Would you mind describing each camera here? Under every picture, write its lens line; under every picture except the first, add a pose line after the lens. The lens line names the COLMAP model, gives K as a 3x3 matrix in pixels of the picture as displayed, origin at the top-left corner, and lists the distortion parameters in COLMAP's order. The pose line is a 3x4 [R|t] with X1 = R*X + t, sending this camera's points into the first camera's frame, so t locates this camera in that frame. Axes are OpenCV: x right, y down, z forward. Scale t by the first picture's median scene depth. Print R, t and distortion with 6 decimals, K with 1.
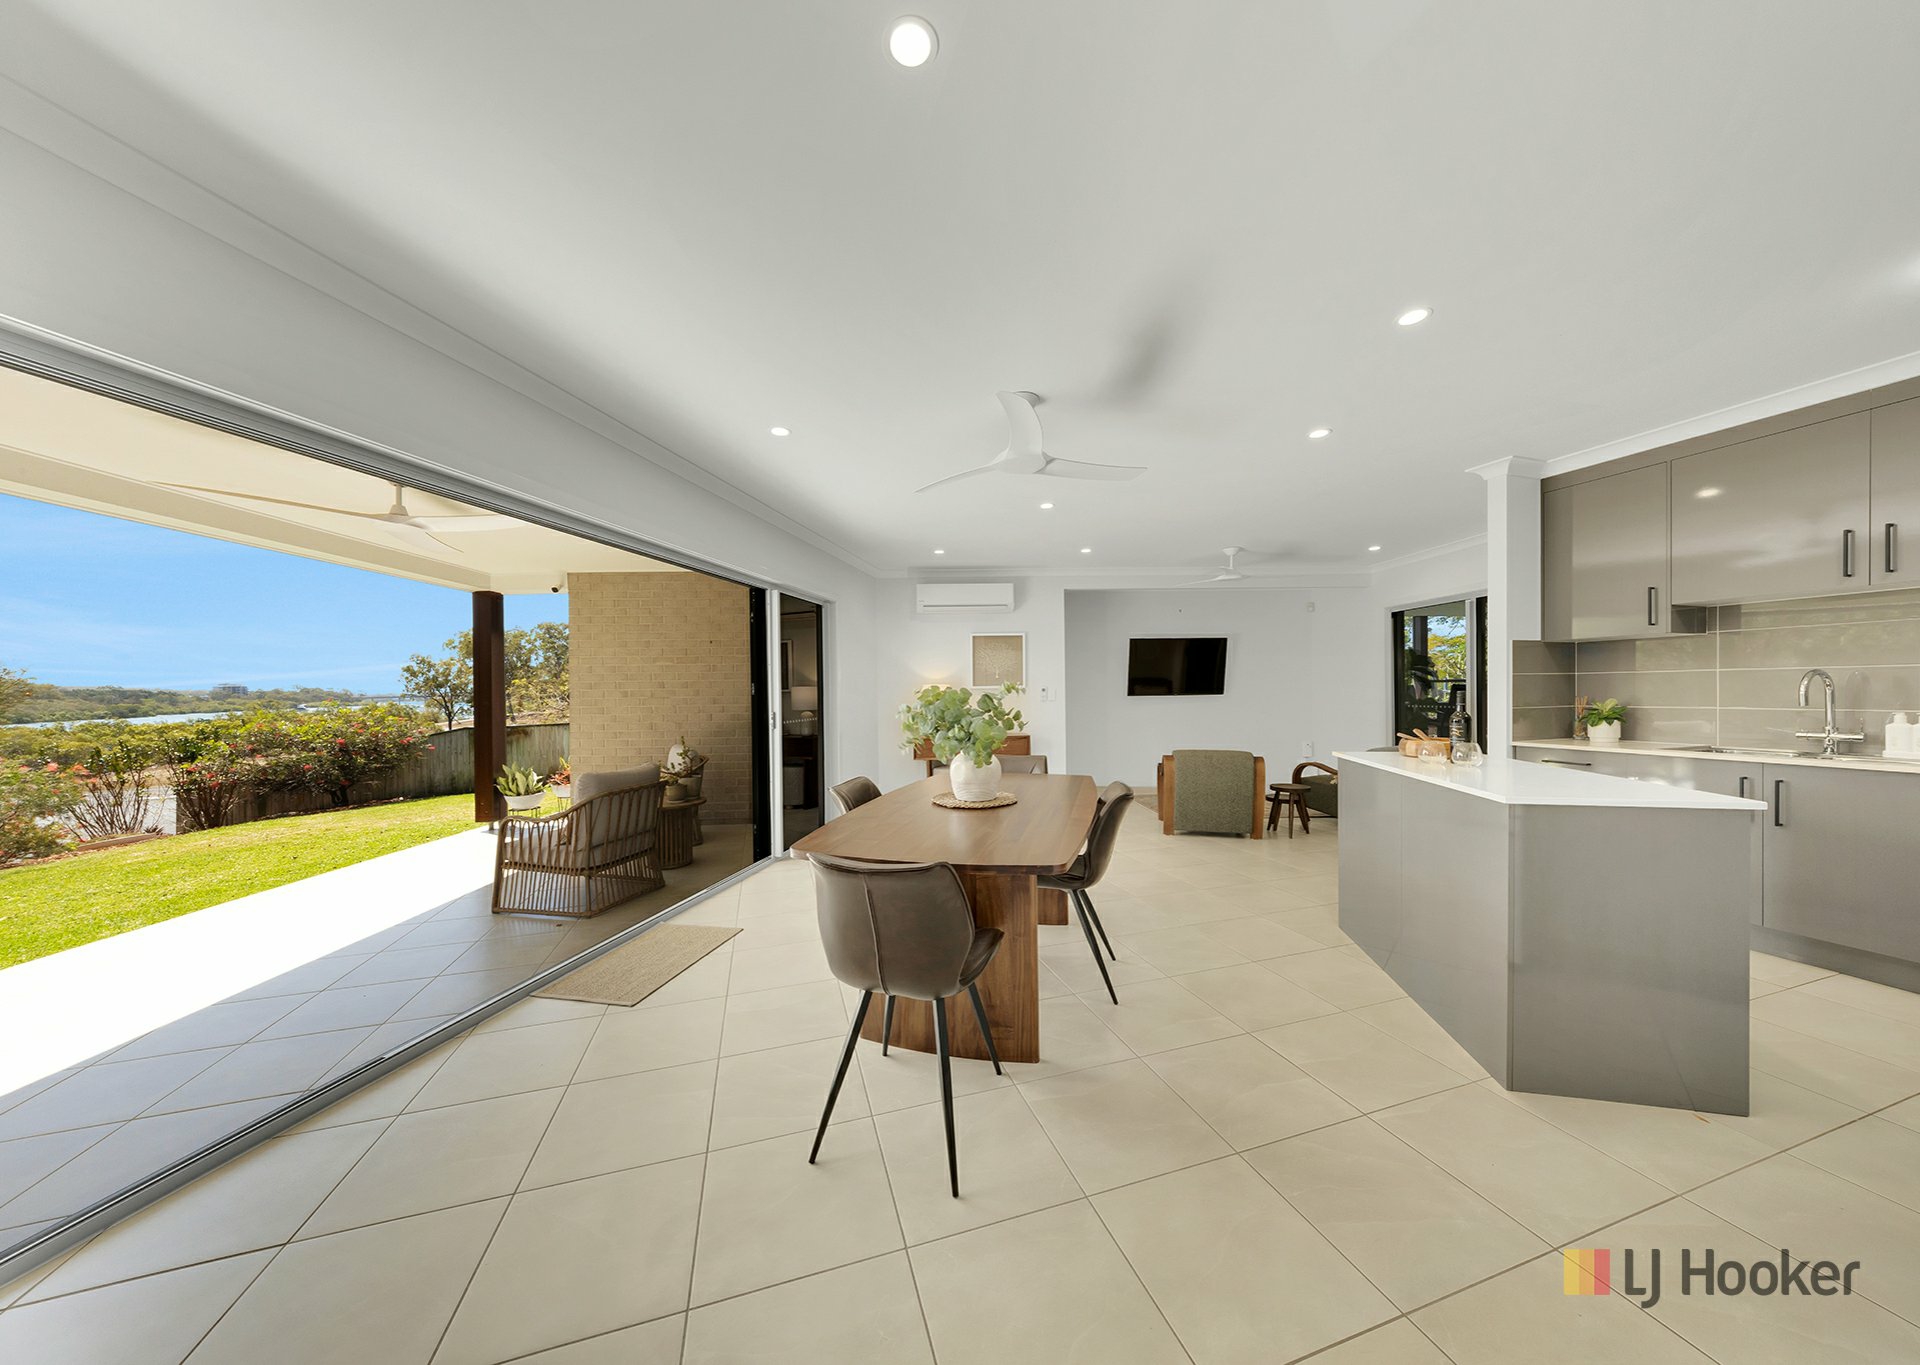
lens RADIAL K [[603.8, 0, 962.1], [0, 603.8, 698.7], [0, 0, 1]] dist [-0.010304, -0.000046]
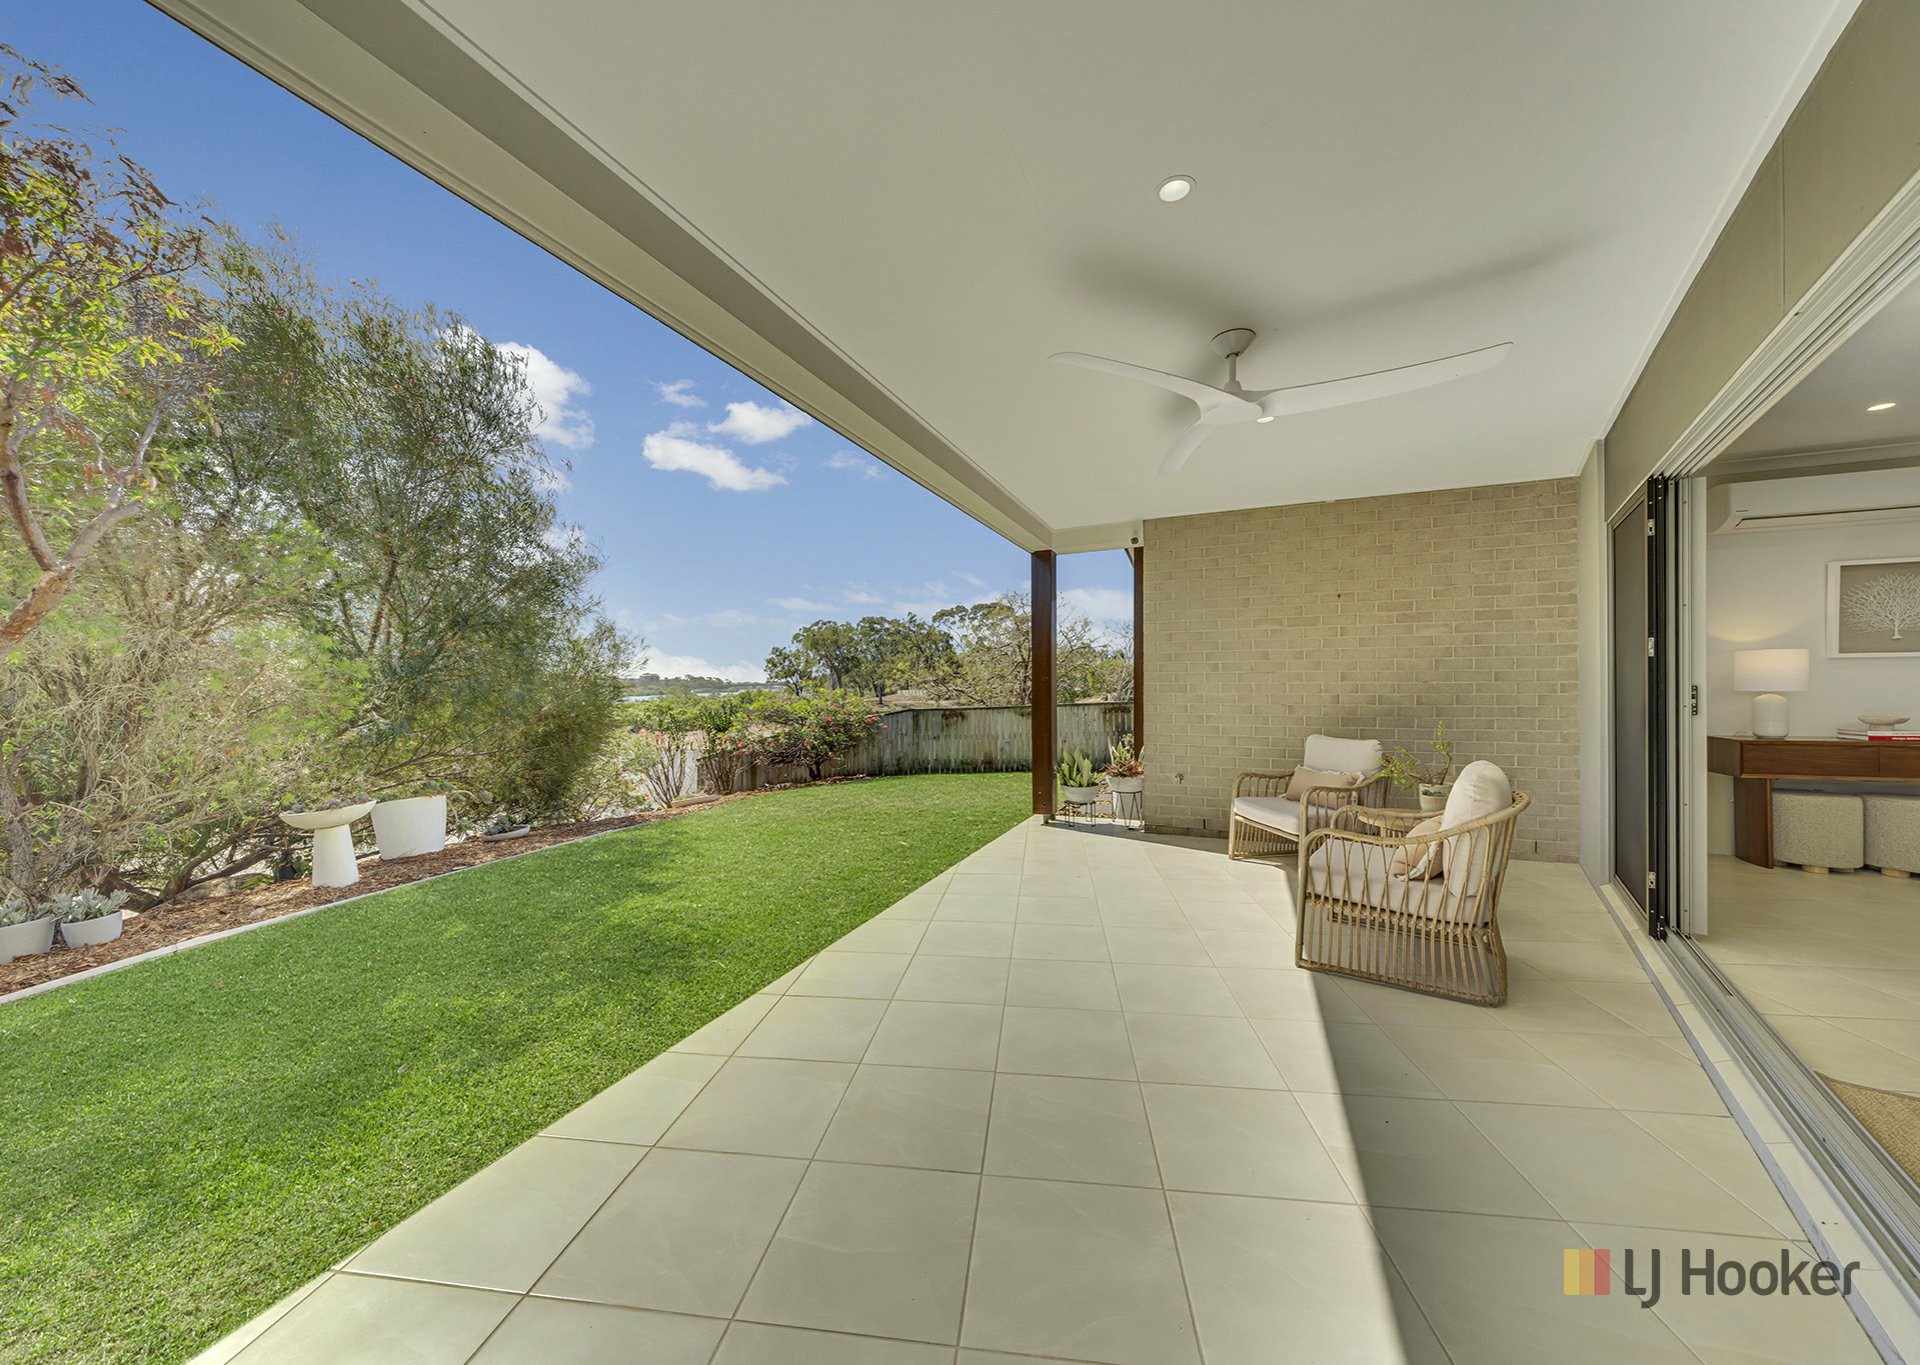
lens RADIAL K [[651.5, 0, 968.8], [0, 651.5, 684.4], [0, 0, 1]] dist [0.000451, 0.000040]
pose [[0.909457, 0.007483, -0.415731, -0.306824], [-0.011406, 0.999911, -0.006955, 0.014932], [0.415642, 0.011067, 0.909461, 0.057772]]
